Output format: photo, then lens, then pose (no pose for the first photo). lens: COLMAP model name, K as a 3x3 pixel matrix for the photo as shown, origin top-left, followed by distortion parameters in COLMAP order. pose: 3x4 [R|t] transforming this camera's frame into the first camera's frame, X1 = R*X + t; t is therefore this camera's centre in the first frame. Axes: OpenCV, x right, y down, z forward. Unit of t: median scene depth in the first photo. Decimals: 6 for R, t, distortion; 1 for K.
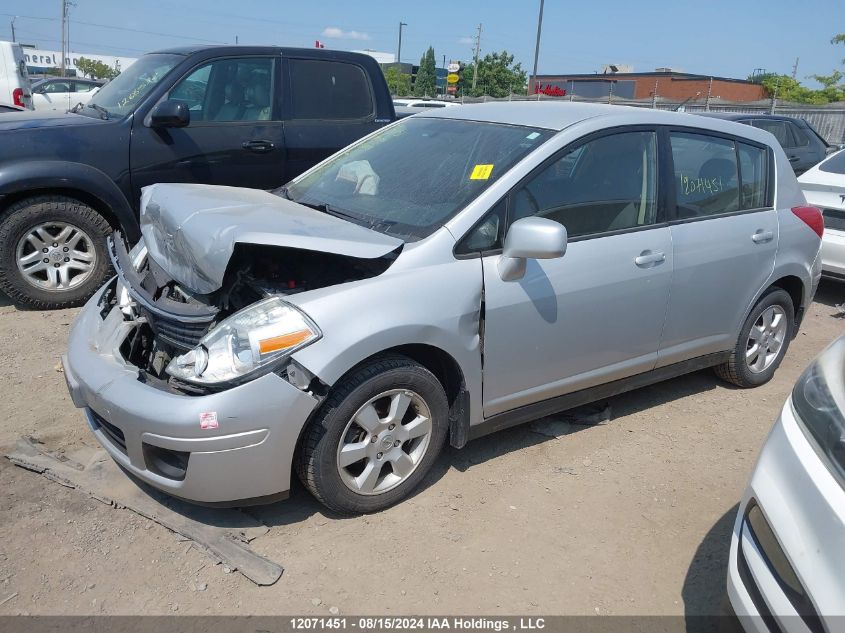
lens RADIAL K [[646.0, 0, 428.8], [0, 646.0, 317.6], [0, 0, 1]] dist [0.009595, -0.017354]
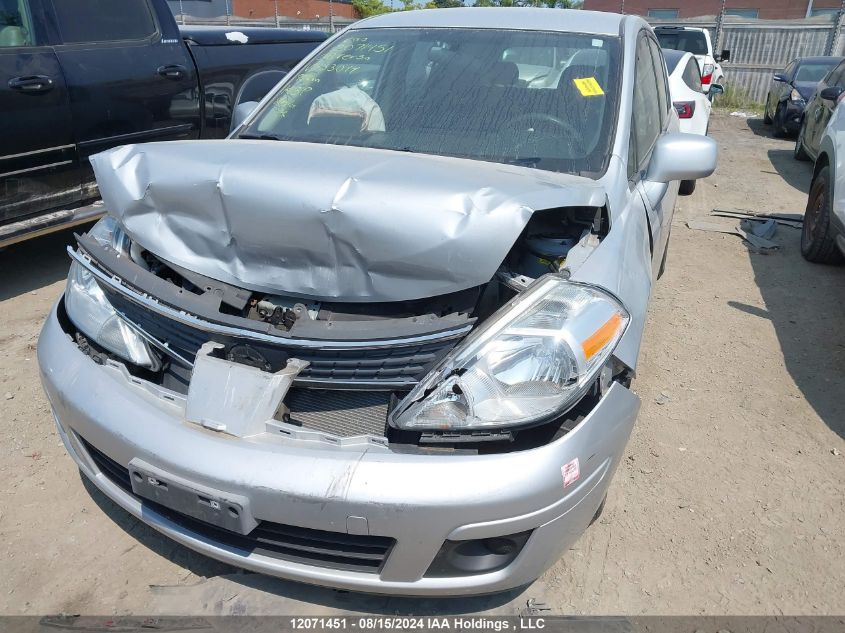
lens RADIAL K [[646.0, 0, 428.8], [0, 646.0, 317.6], [0, 0, 1]] dist [0.009595, -0.017354]
pose [[0.850716, -0.234408, 0.470463, -0.454438], [0.183480, 0.971183, 0.152114, -0.080998], [-0.492563, -0.043086, 0.869210, 0.292482]]
